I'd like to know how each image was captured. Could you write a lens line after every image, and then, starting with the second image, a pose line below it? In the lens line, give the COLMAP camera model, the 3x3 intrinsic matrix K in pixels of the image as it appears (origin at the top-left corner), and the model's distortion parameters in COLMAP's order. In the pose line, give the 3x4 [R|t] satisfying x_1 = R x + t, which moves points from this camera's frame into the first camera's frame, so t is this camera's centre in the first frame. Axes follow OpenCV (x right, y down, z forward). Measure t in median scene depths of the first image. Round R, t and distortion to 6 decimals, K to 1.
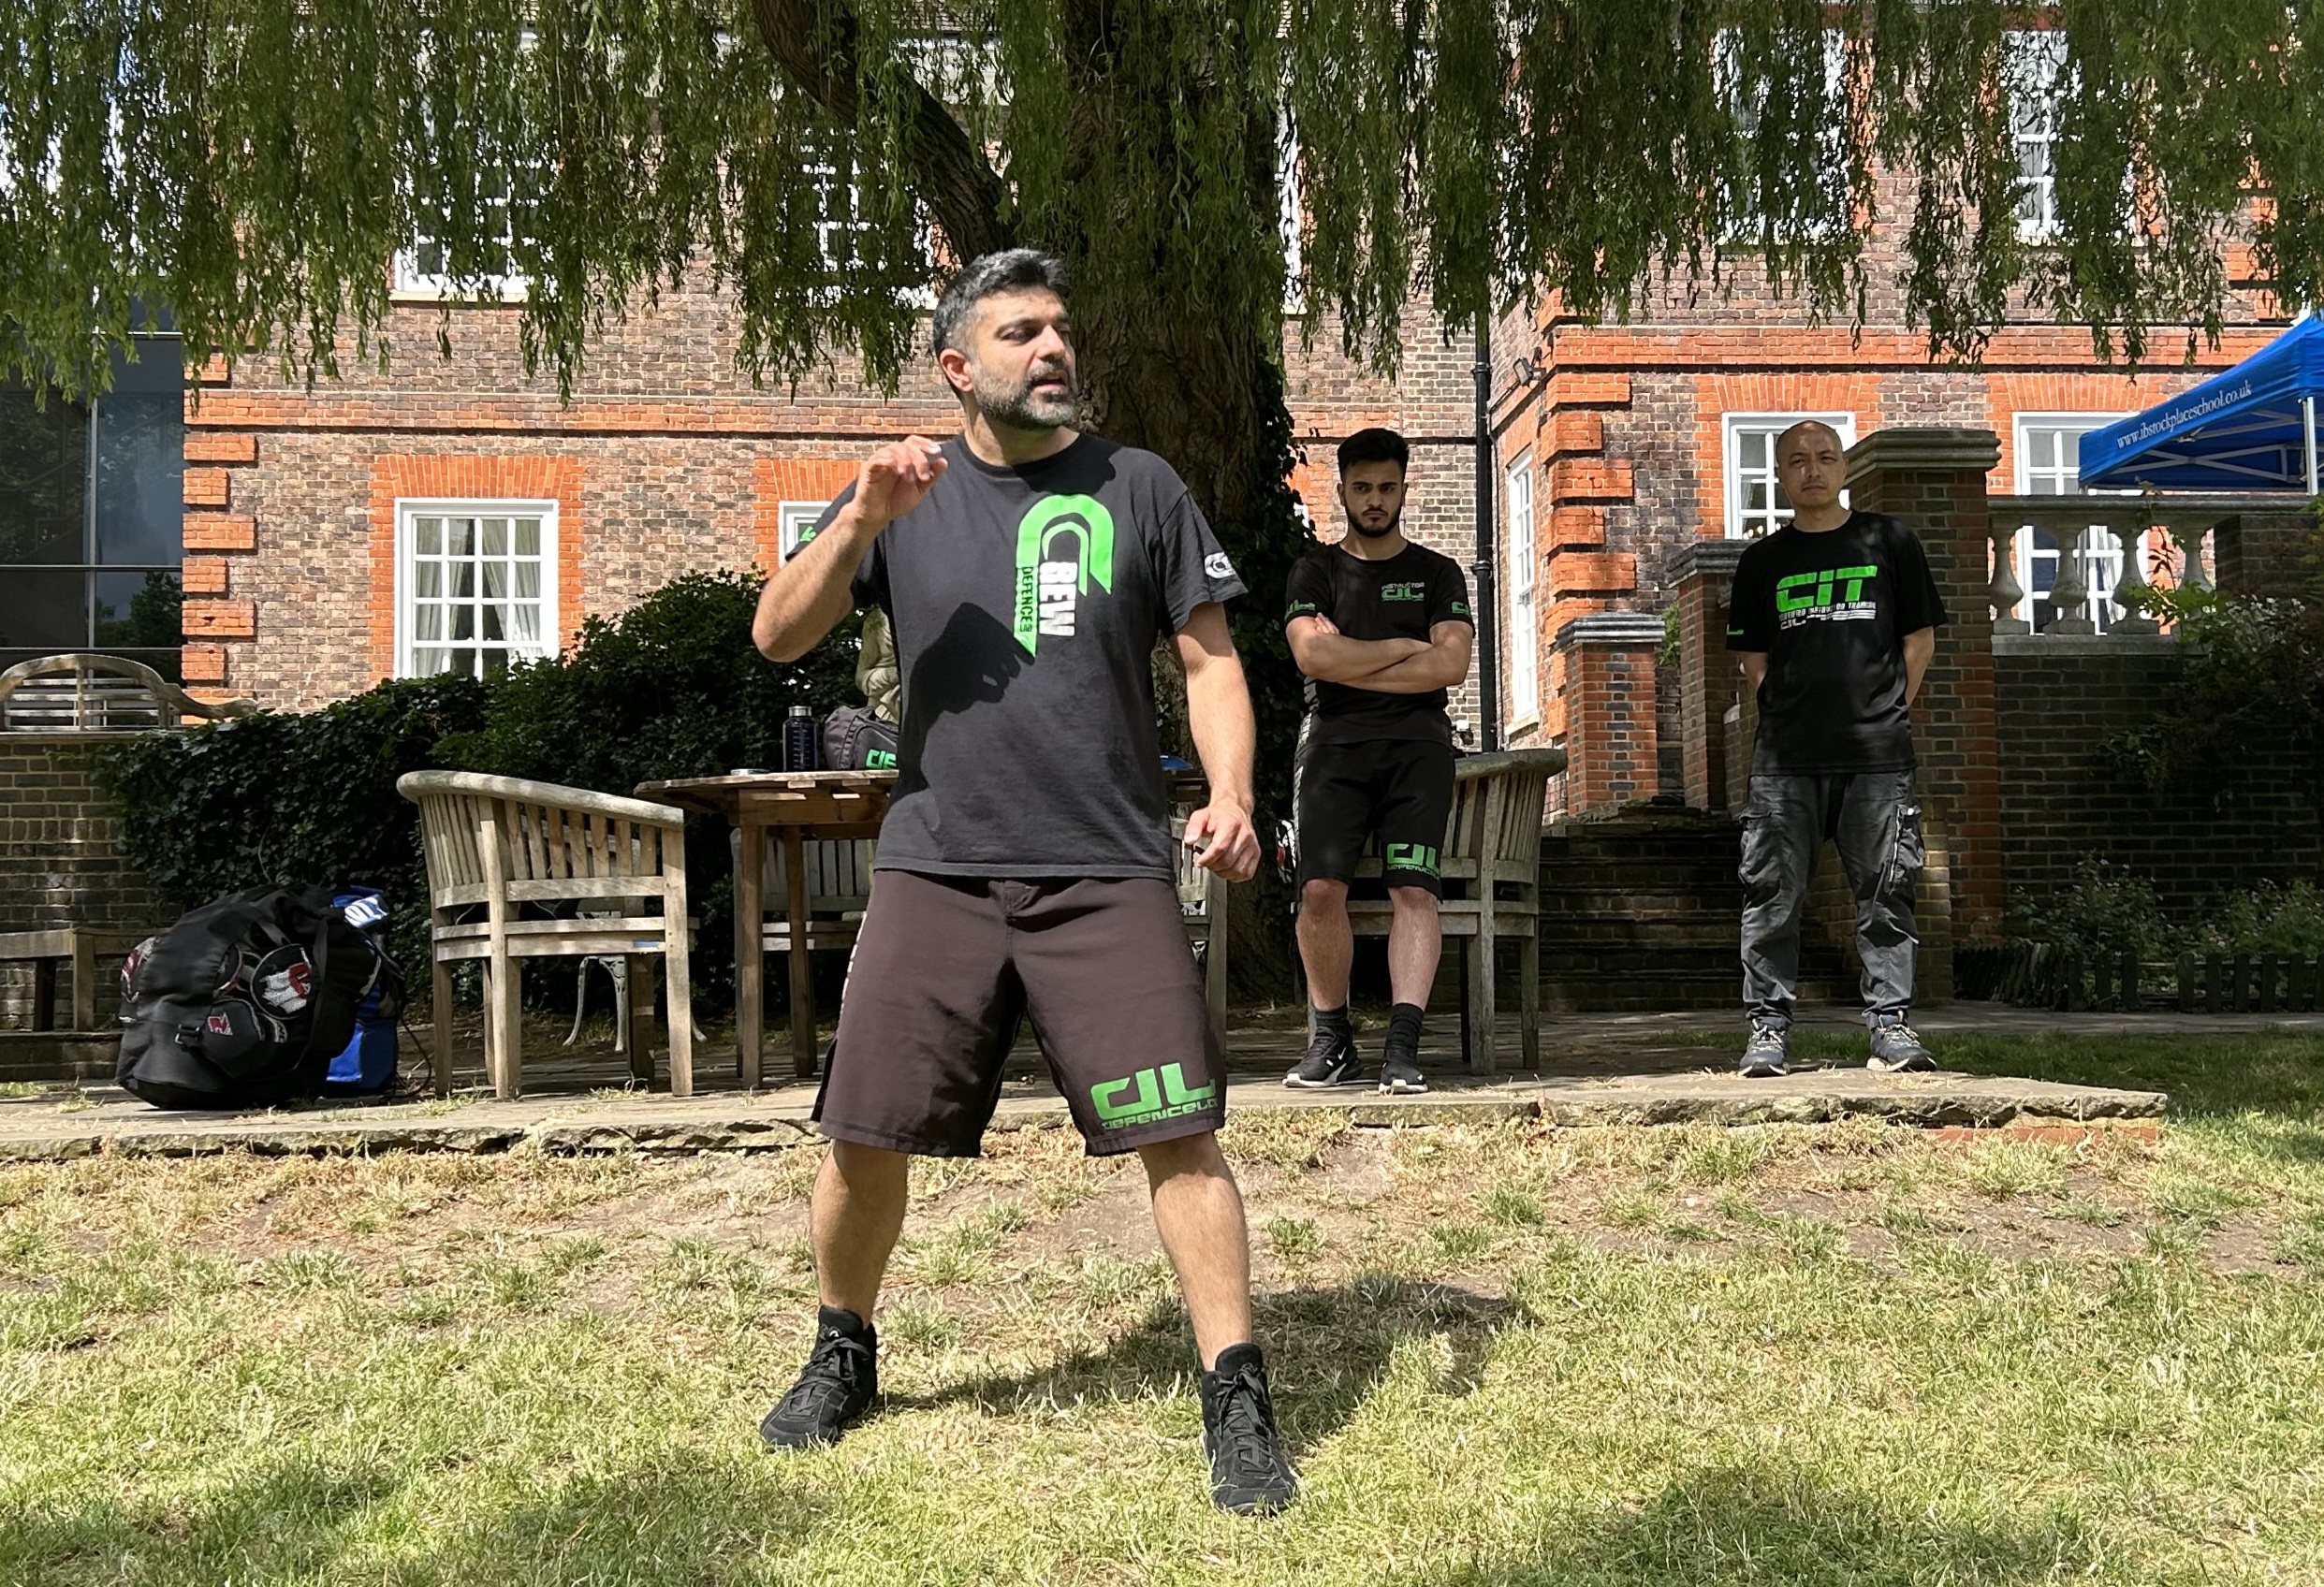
lens RADIAL K [[2795.1, 0, 1175.5], [0, 2795.1, 801.0], [0, 0, 1]] dist [0.176079, -0.536253]
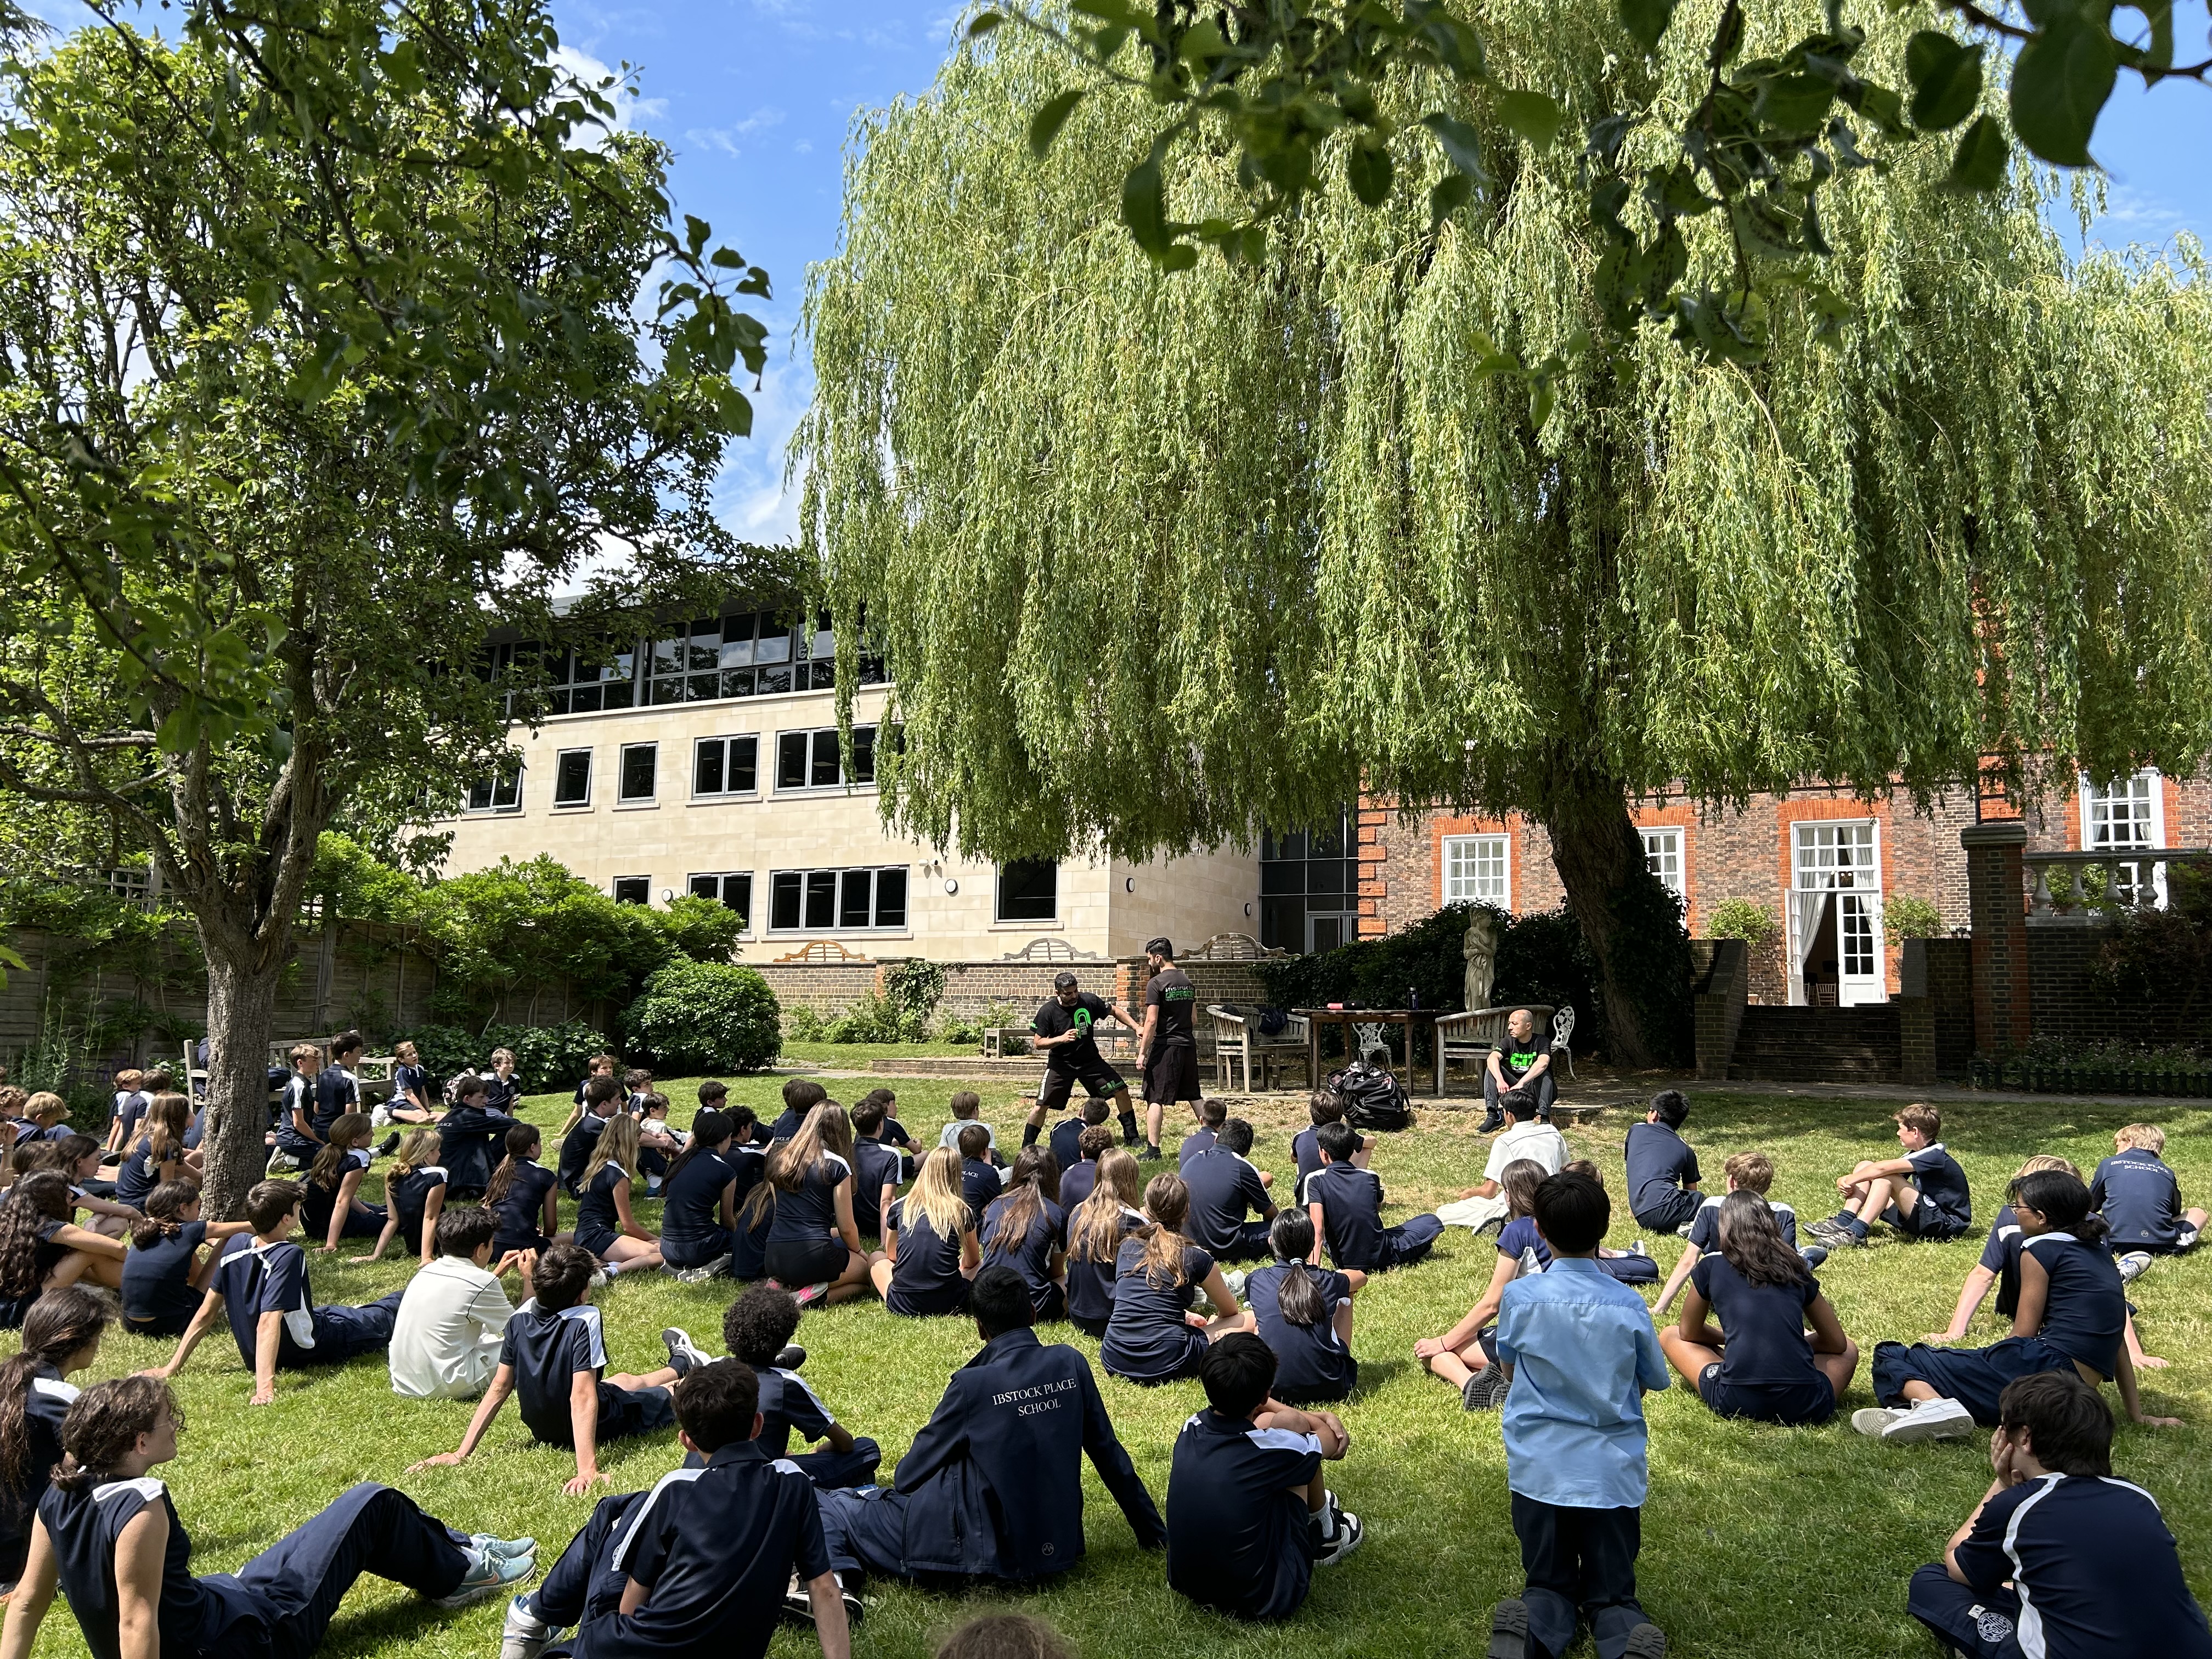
lens RADIAL K [[1682.0, 0, 1103.0], [0, 1682.0, 830.3], [0, 0, 1]] dist [0.100256, -0.156386]
pose [[0.827520, -0.038755, -0.560097, 0.456379], [0.011219, 0.998557, -0.052518, -0.066842], [0.561324, 0.037176, 0.826761, -0.526919]]
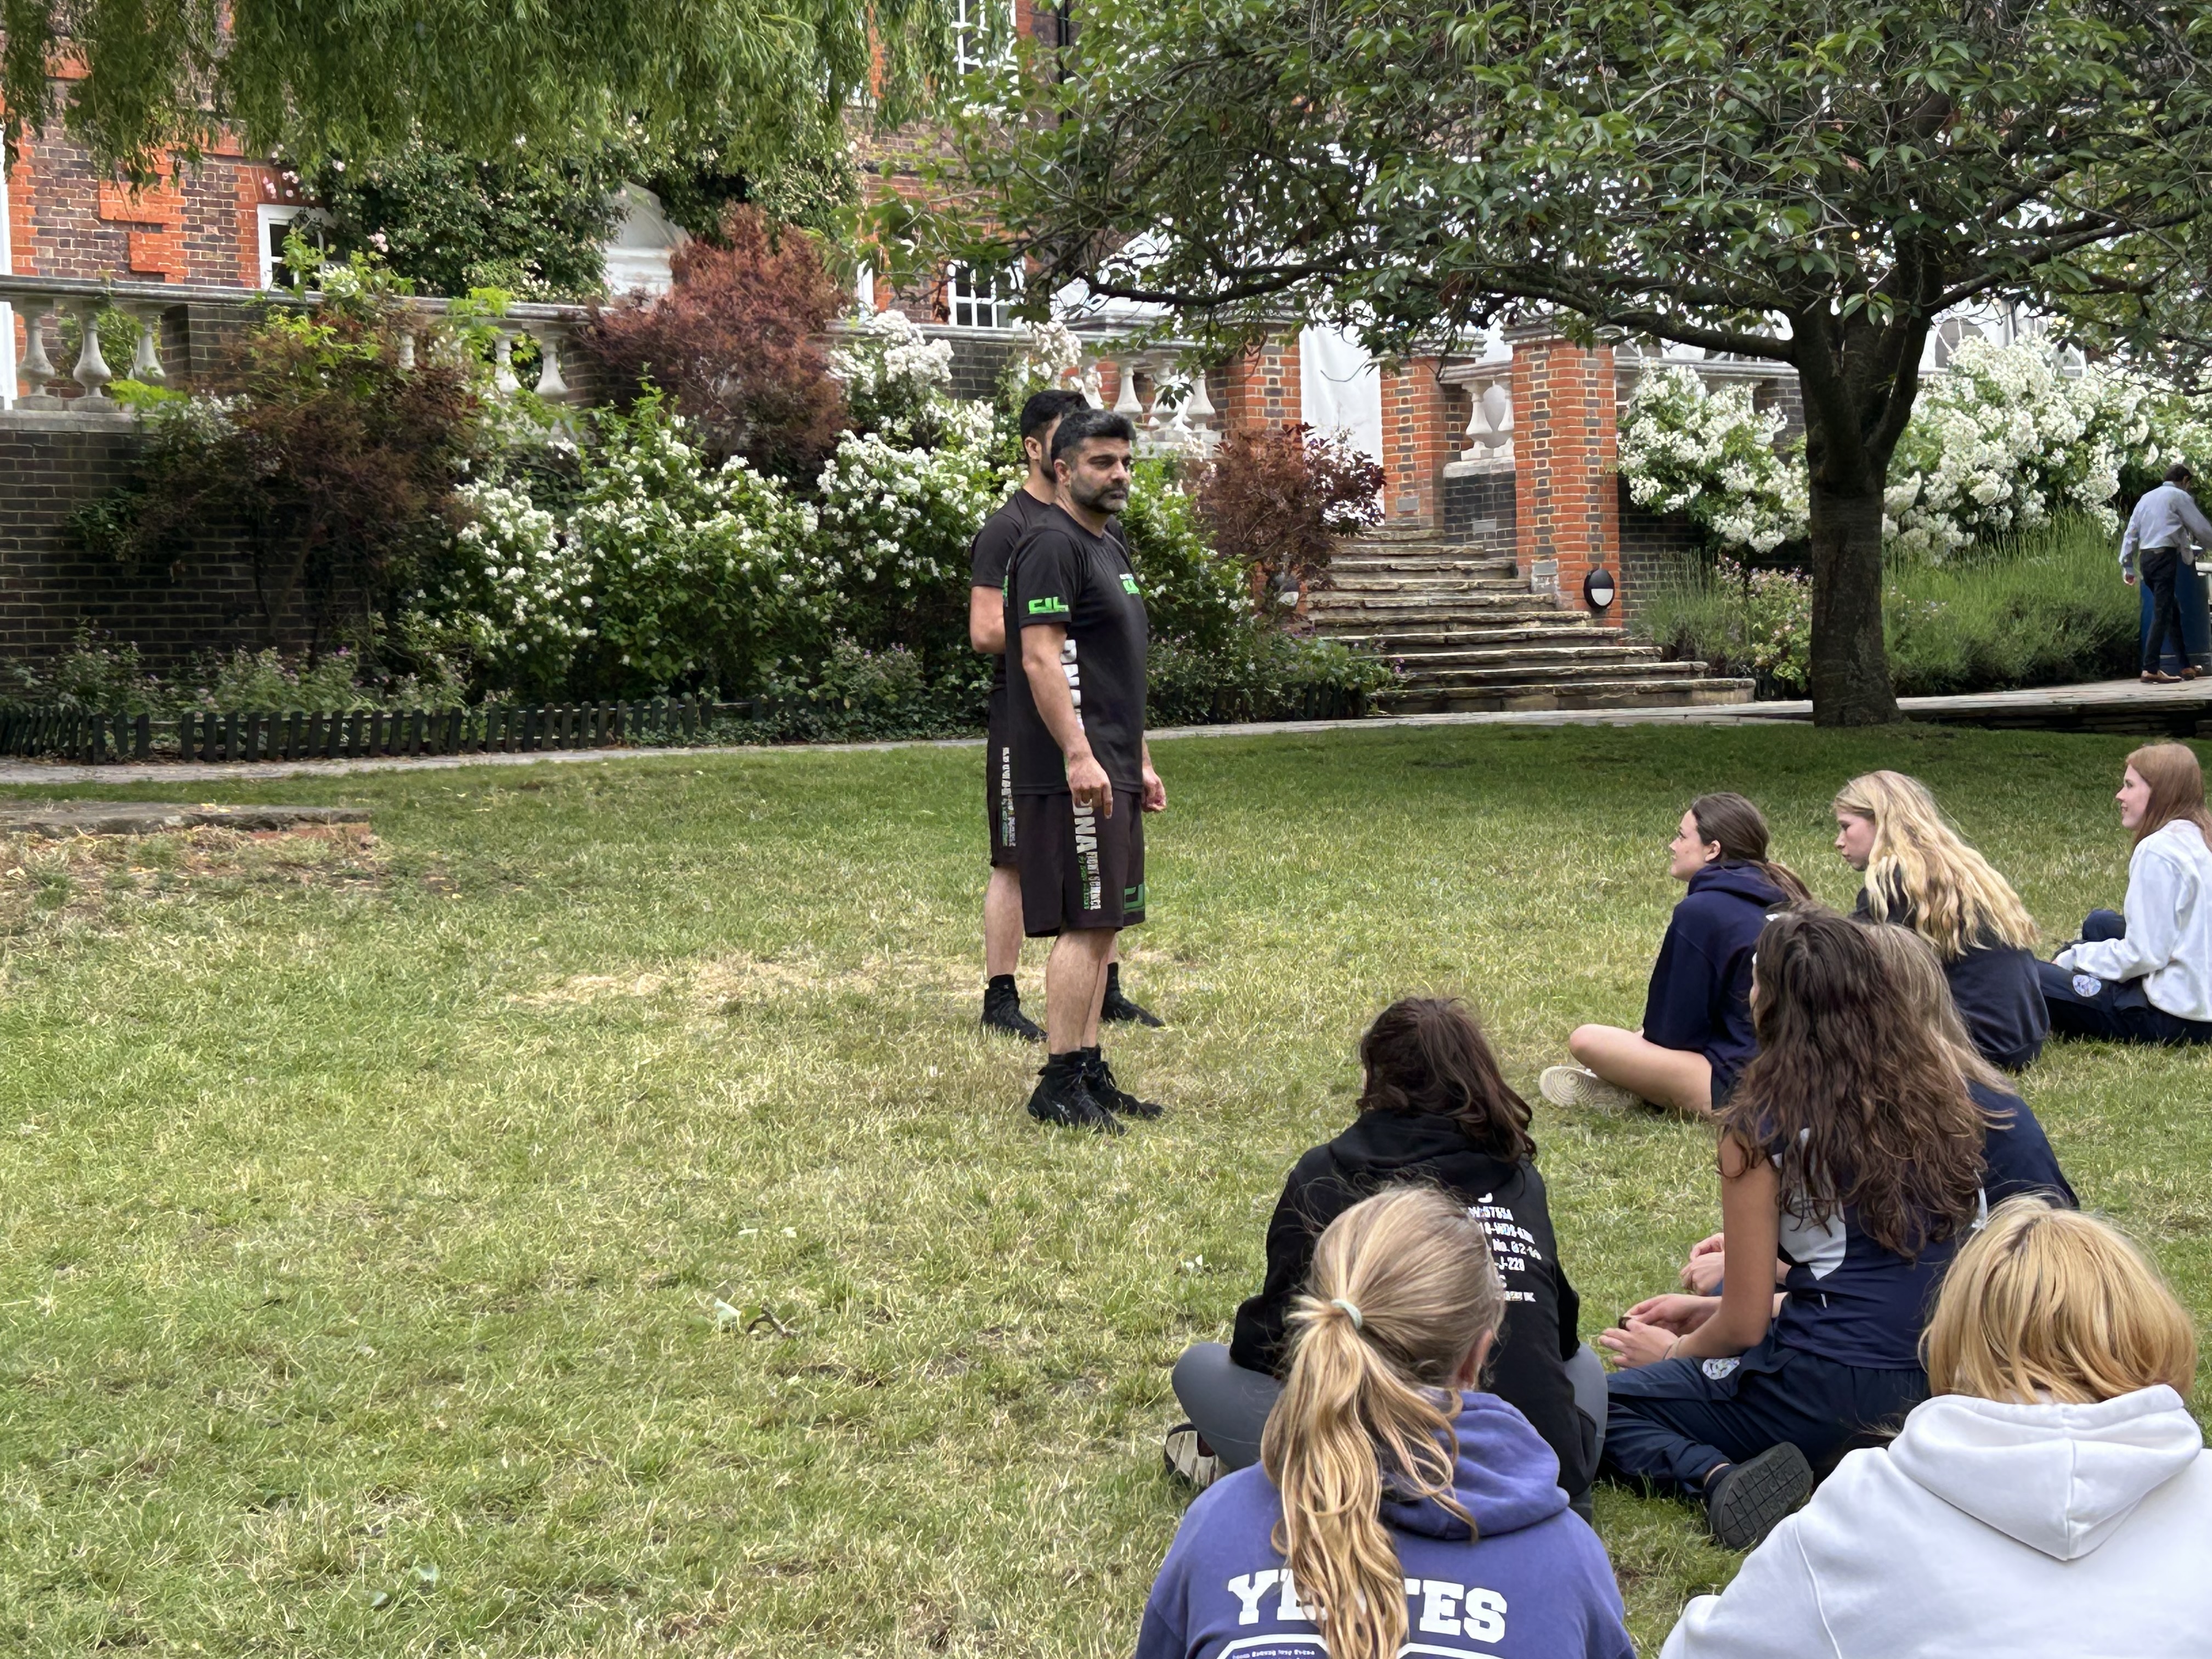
lens RADIAL K [[4097.3, 0, 1097.4], [0, 4097.3, 821.1], [0, 0, 1]] dist [0.289732, -1.415811]
pose [[0.794463, -0.028186, 0.606658, -0.333182], [-0.024774, 0.996587, 0.078745, -0.039512], [-0.606807, -0.077590, 0.791053, -0.507441]]
